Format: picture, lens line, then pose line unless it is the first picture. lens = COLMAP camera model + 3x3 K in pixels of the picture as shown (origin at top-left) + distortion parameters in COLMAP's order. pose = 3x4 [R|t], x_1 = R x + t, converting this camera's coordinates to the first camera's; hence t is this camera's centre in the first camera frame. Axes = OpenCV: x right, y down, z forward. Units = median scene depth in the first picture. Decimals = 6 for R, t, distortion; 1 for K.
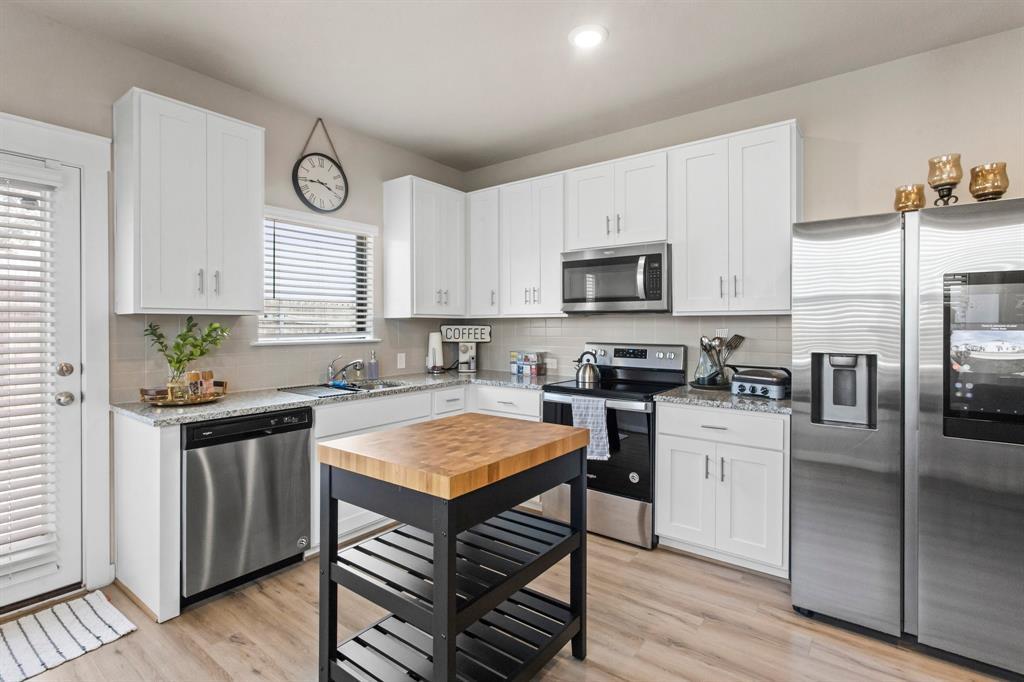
lens RADIAL K [[487.7, 0, 510.5], [0, 487.7, 333.9], [0, 0, 1]] dist [0.002937, 0.001275]
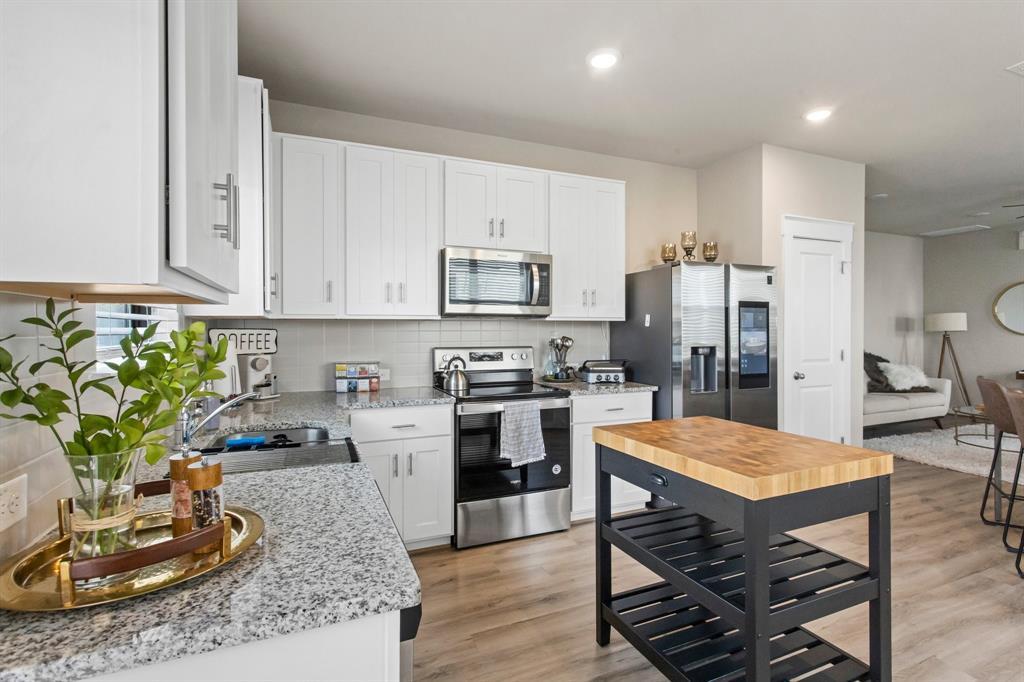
lens RADIAL K [[487.7, 0, 510.5], [0, 487.7, 333.9], [0, 0, 1]] dist [0.002937, 0.001275]
pose [[0.492413, -0.008490, 0.870320, -0.625998], [0.016121, 0.999870, 0.000633, -0.007210], [-0.870213, 0.013719, 0.492485, 0.471011]]
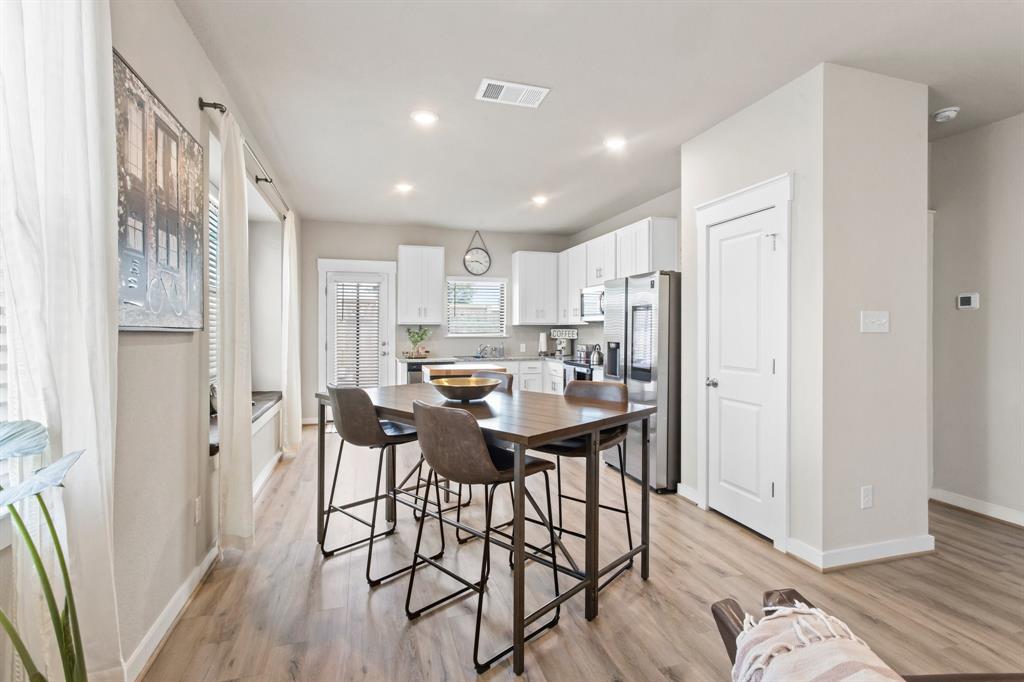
lens RADIAL K [[487.7, 0, 510.5], [0, 487.7, 333.9], [0, 0, 1]] dist [0.002937, 0.001275]
pose [[0.805221, 0.006496, -0.592939, 0.978662], [-0.011174, 0.999929, -0.004221, 0.012692], [0.592869, 0.010024, 0.805236, -0.612547]]
